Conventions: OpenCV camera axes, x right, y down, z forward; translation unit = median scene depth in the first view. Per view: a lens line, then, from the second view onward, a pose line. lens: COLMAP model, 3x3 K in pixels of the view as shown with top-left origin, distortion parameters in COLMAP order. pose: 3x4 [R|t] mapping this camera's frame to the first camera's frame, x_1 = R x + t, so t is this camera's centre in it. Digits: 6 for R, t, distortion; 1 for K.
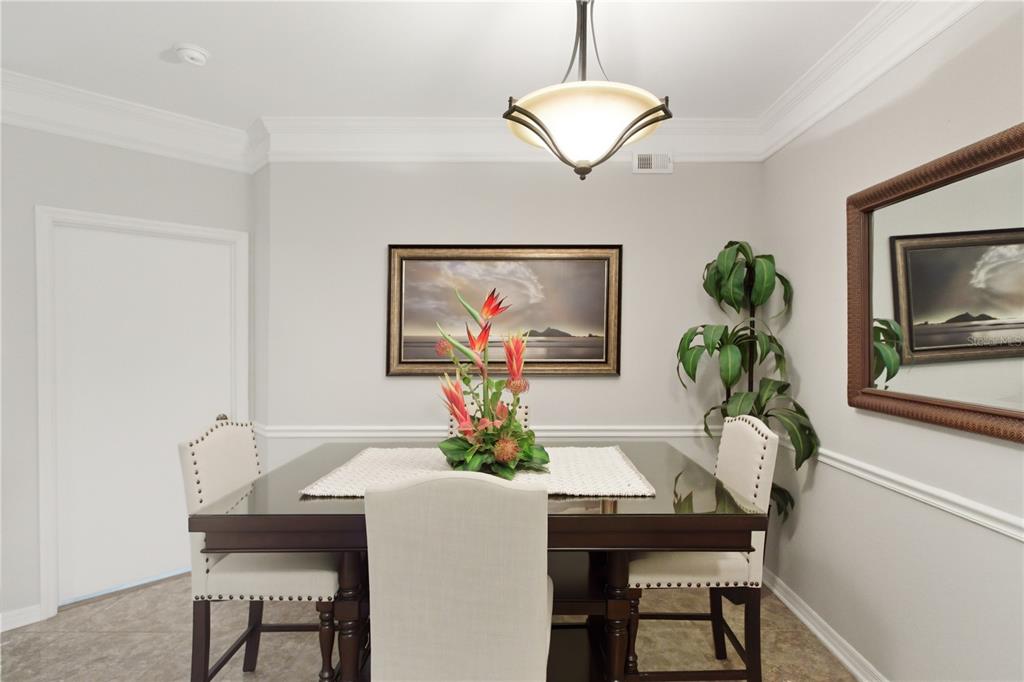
lens RADIAL K [[518.7, 0, 521.9], [0, 518.7, 349.7], [0, 0, 1]] dist [-0.008691, 0.002404]
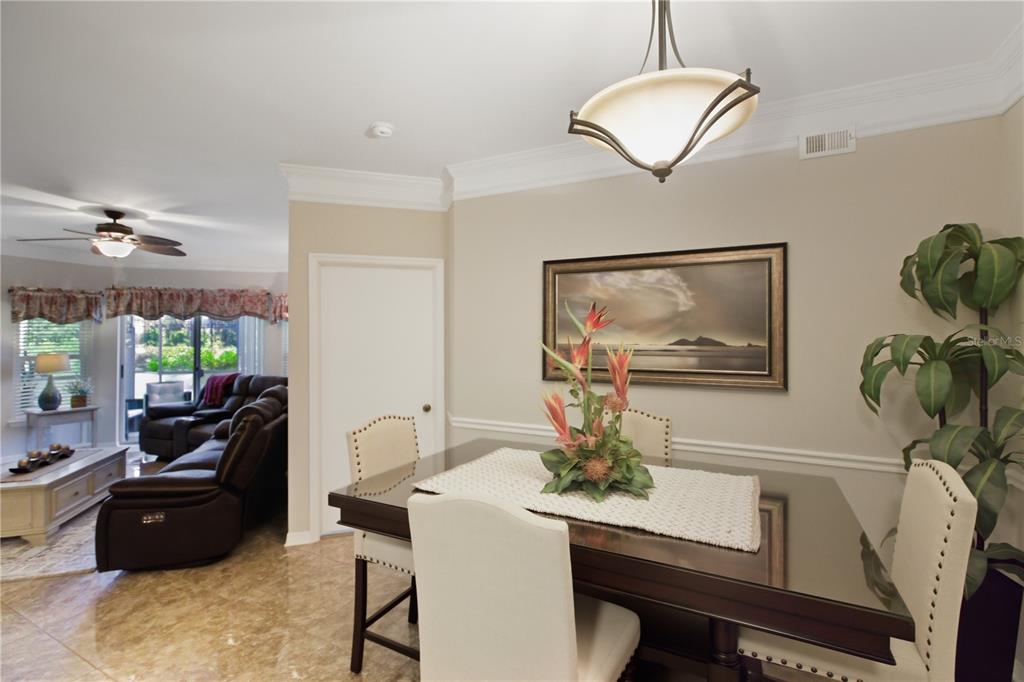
lens RADIAL K [[466.7, 0, 509.8], [0, 466.7, 331.5], [0, 0, 1]] dist [-0.008593, 0.004791]
pose [[0.888466, -0.005043, -0.458915, 0.142645], [-0.010726, 0.999438, -0.031749, -0.021749], [0.458818, 0.033131, 0.887913, 0.092320]]
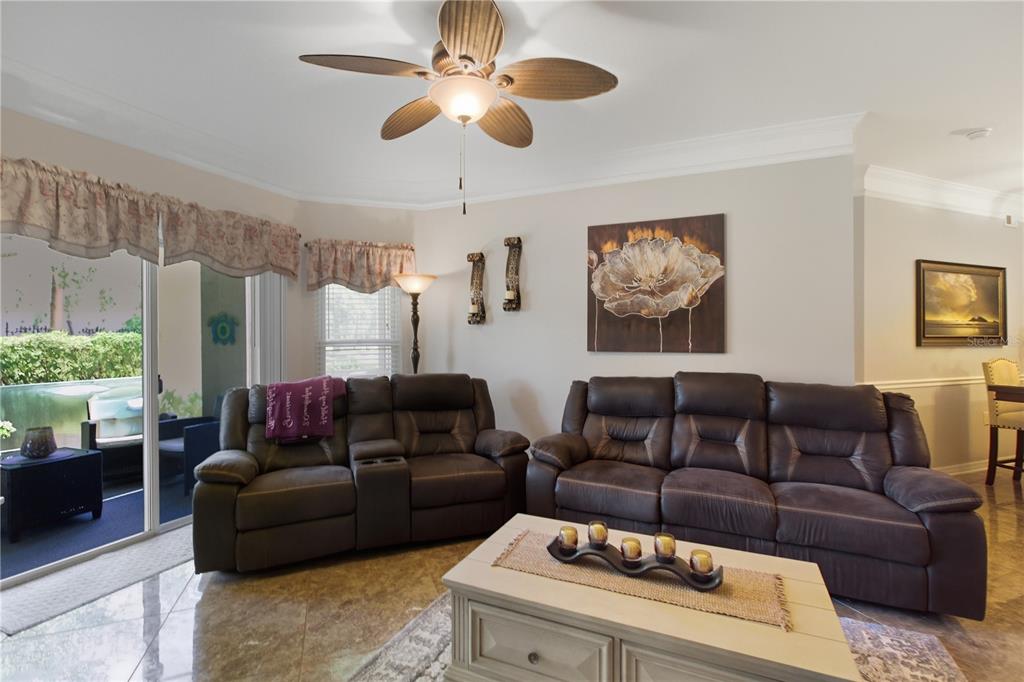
lens RADIAL K [[466.7, 0, 516.3], [0, 466.7, 338.1], [0, 0, 1]] dist [-0.008593, 0.004791]
pose [[0.933651, -0.001321, 0.358181, -1.945641], [0.006043, 0.999909, -0.012065, 0.036917], [-0.358132, 0.013429, 0.933574, 0.171566]]
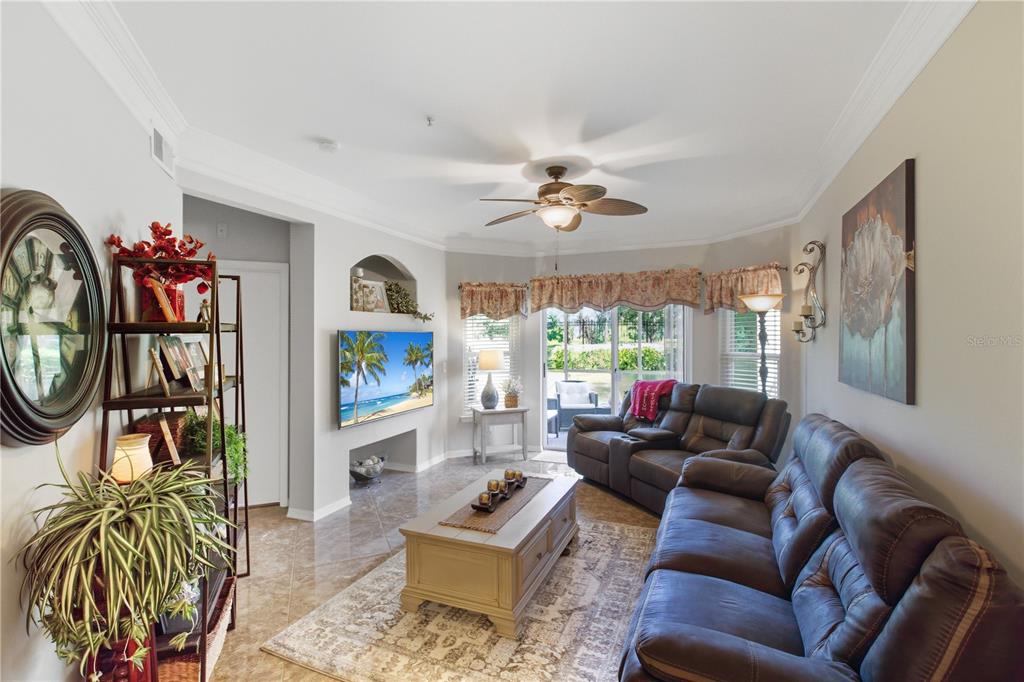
lens RADIAL K [[466.7, 0, 517.8], [0, 466.7, 339.1], [0, 0, 1]] dist [-0.008593, 0.004791]
pose [[0.400793, 0.006756, -0.916144, -0.698735], [-0.015400, 0.999881, 0.000636, -0.017413], [0.916039, 0.013853, 0.400849, 0.293062]]
